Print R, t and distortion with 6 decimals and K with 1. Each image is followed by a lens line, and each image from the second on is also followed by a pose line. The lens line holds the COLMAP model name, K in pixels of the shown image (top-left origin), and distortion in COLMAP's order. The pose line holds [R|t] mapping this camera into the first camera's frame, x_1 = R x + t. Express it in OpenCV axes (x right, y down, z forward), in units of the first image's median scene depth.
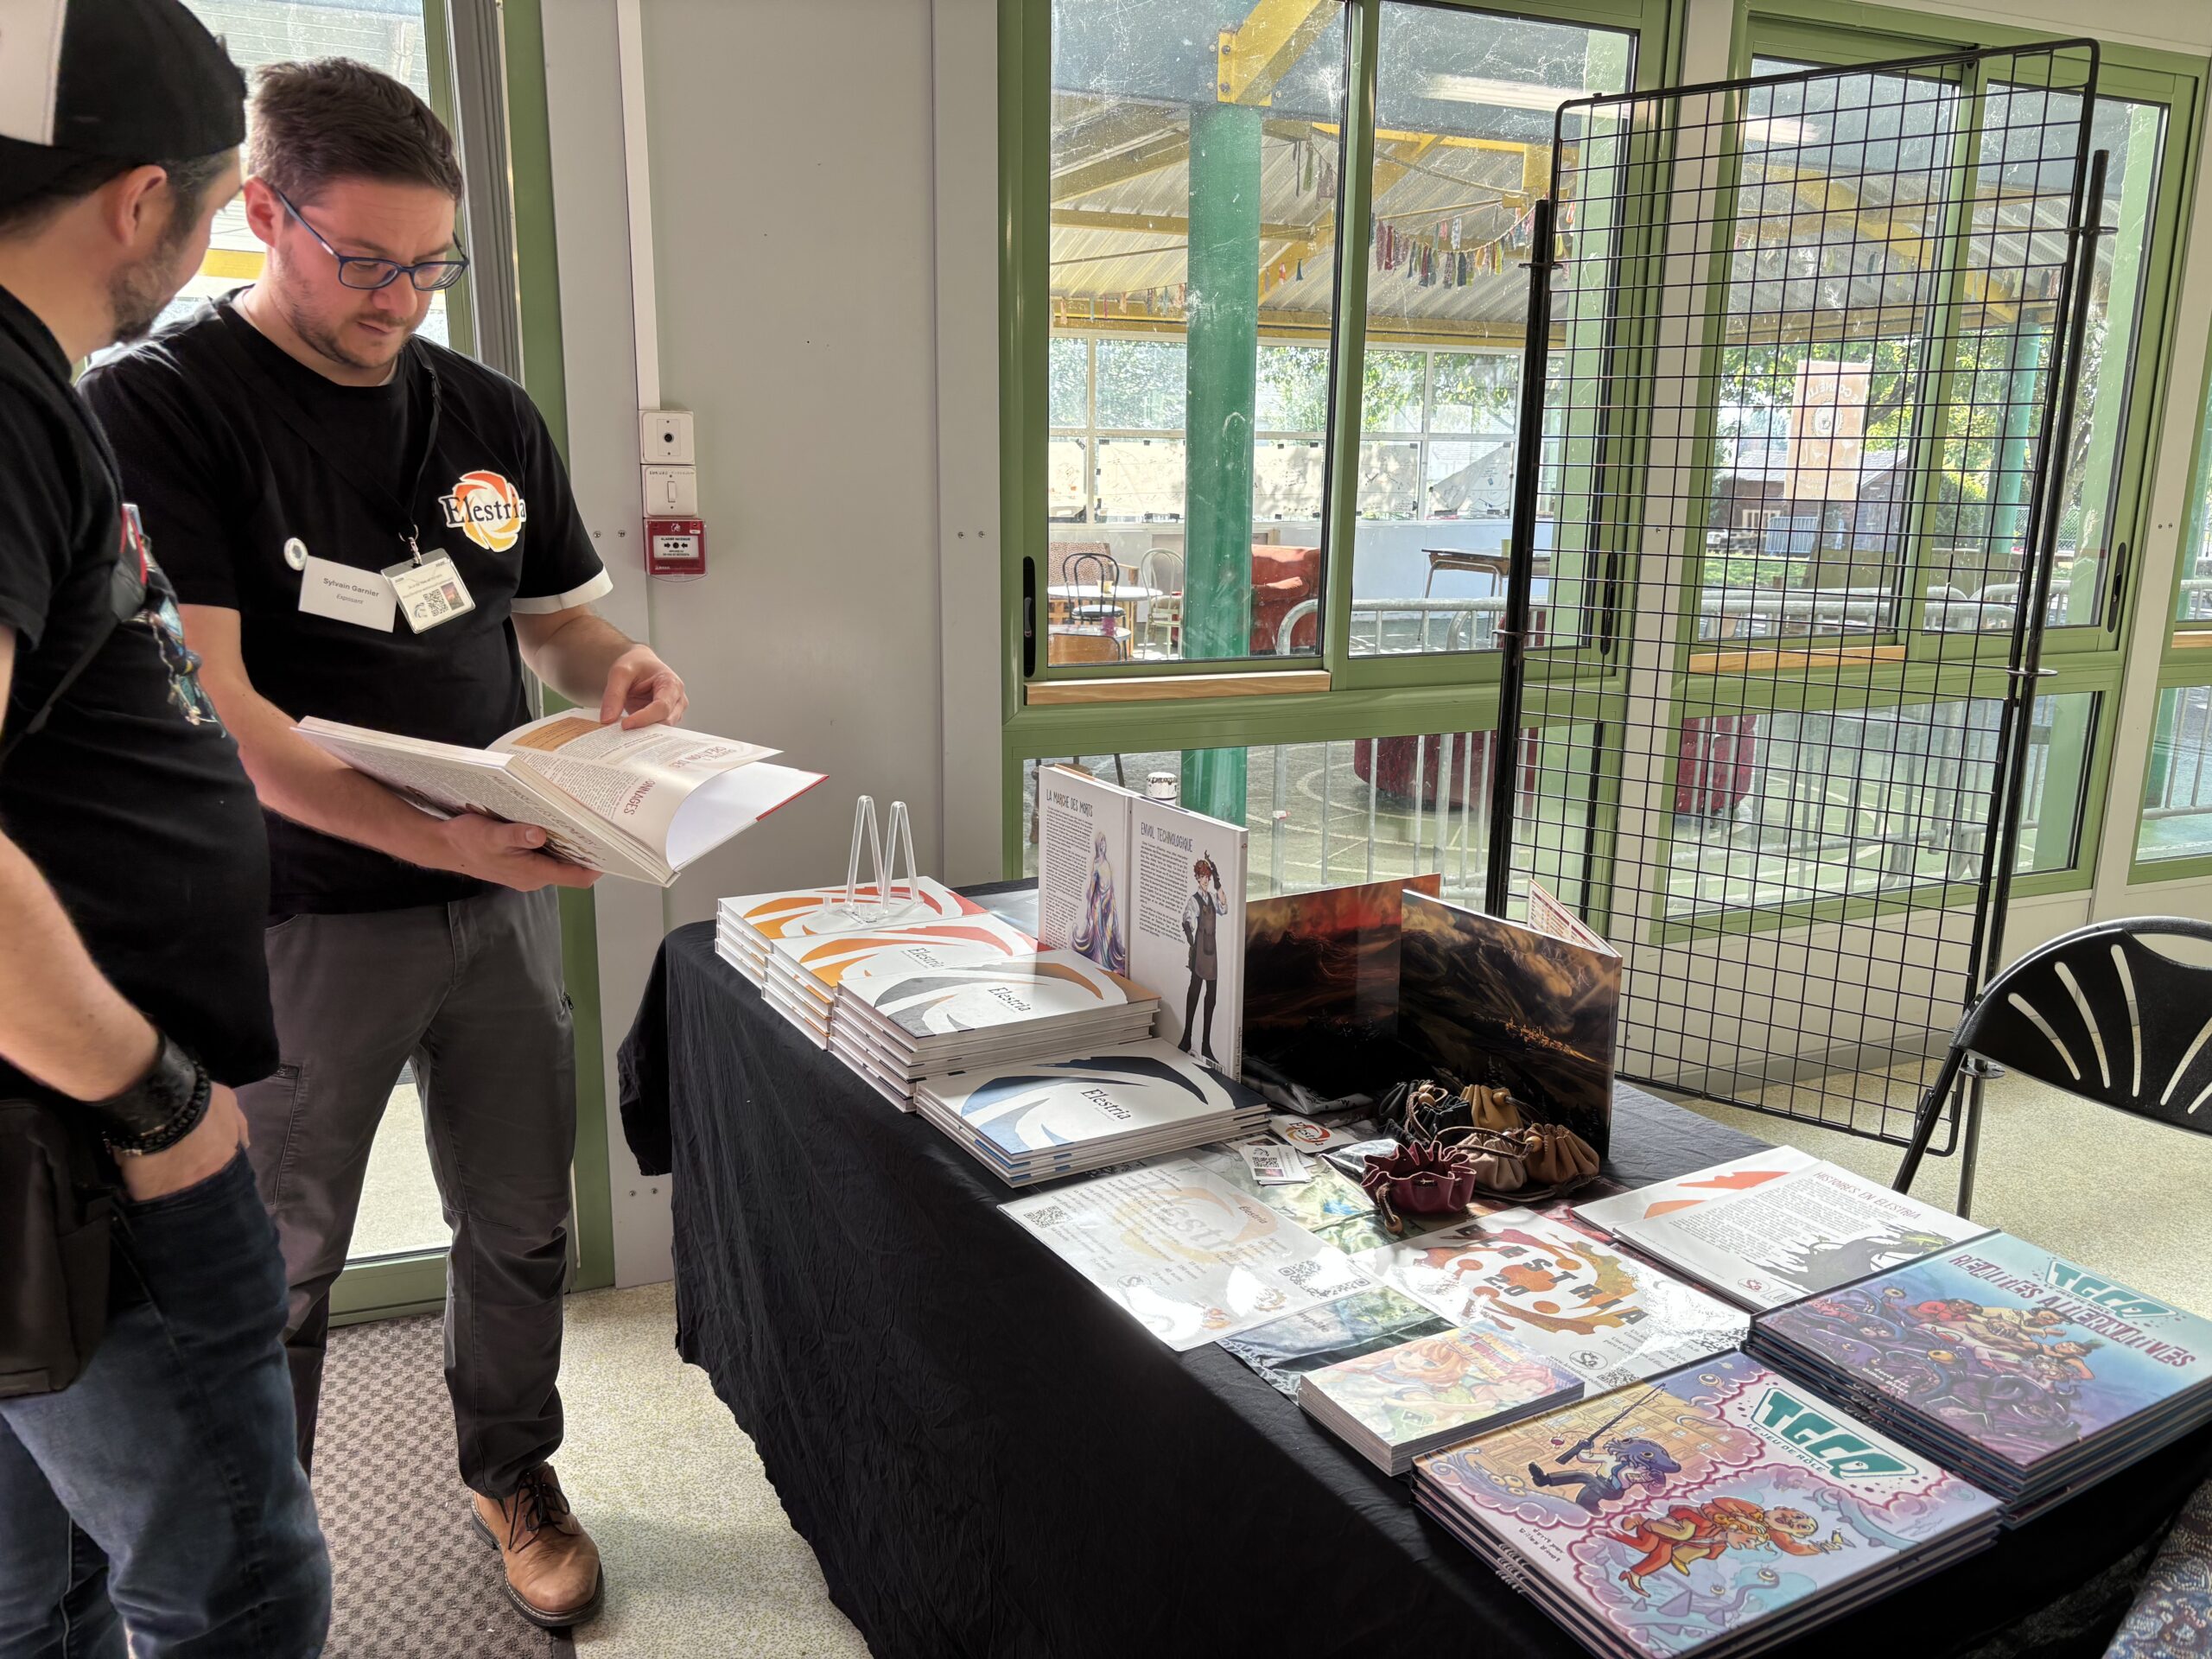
lens RADIAL K [[1674.7, 0, 1105.9], [0, 1674.7, 829.3], [0, 0, 1]] dist [0.050969, -0.063270]
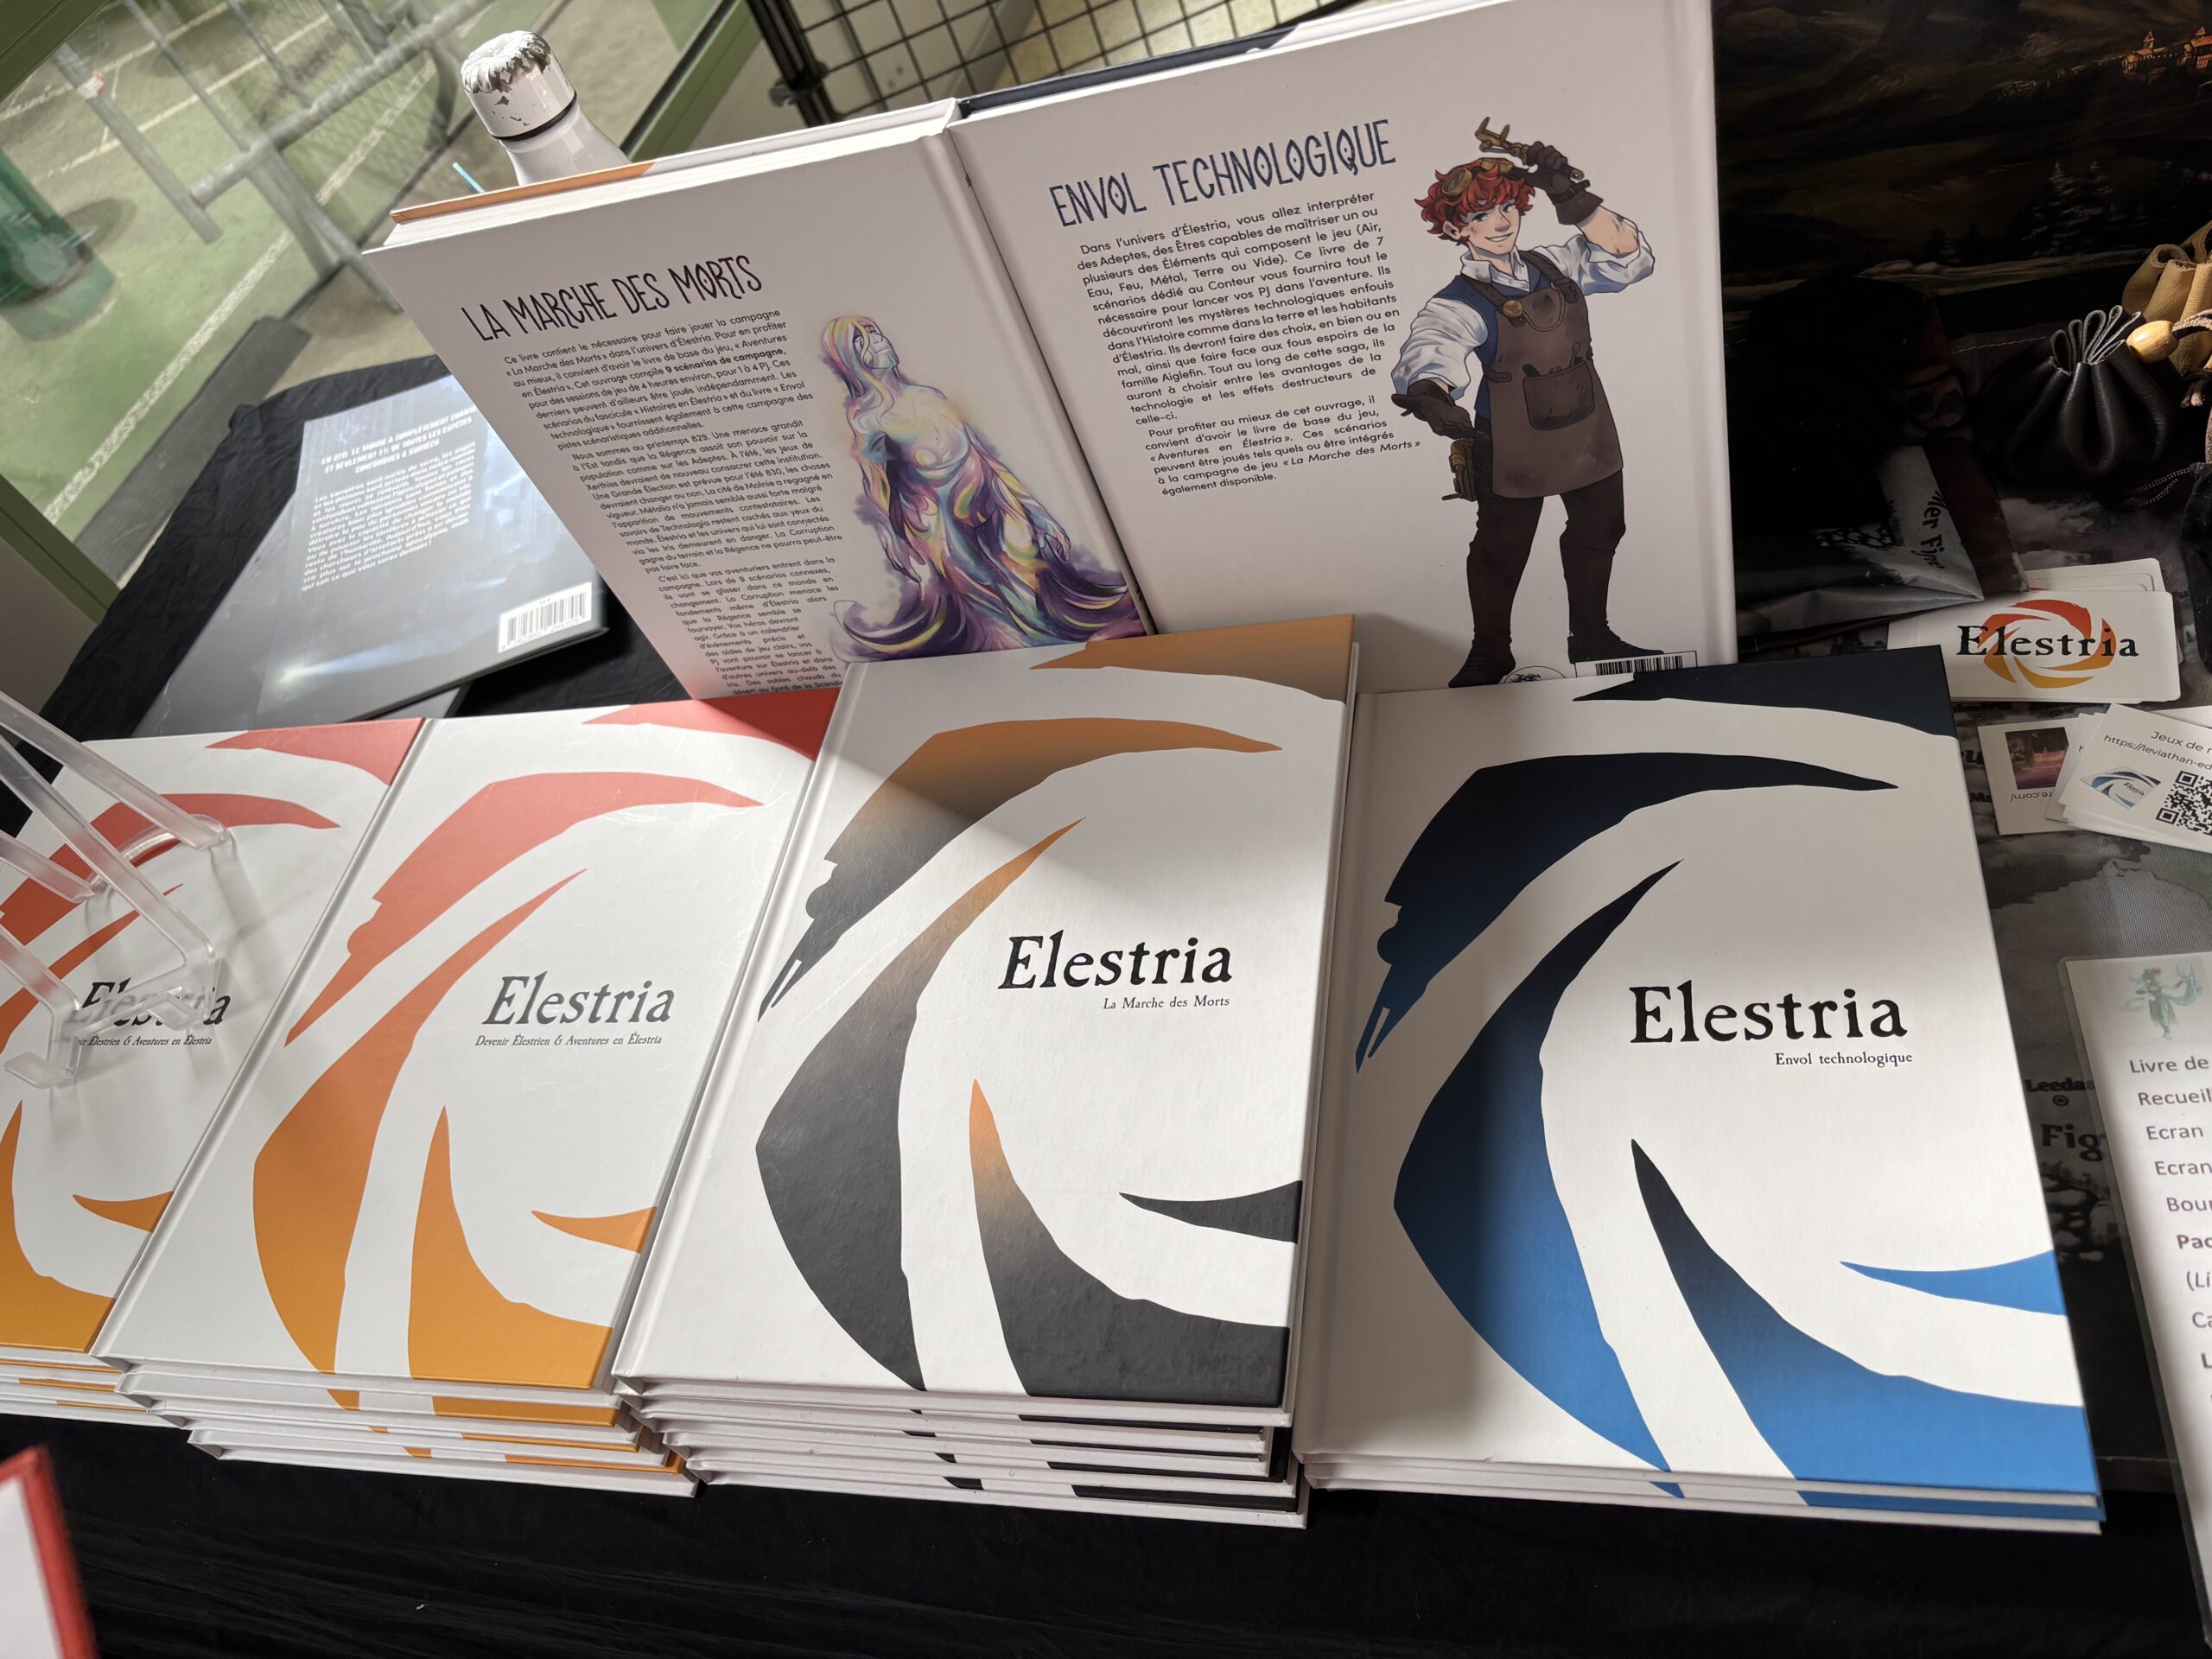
lens RADIAL K [[1674.7, 0, 1104.2], [0, 1674.7, 828.7], [0, 0, 1]] dist [0.050969, -0.063270]
pose [[0.606383, -0.728533, 0.318653, -0.140076], [0.460262, 0.648353, 0.606463, -0.101904], [-0.648428, -0.221084, 0.728466, 0.803478]]
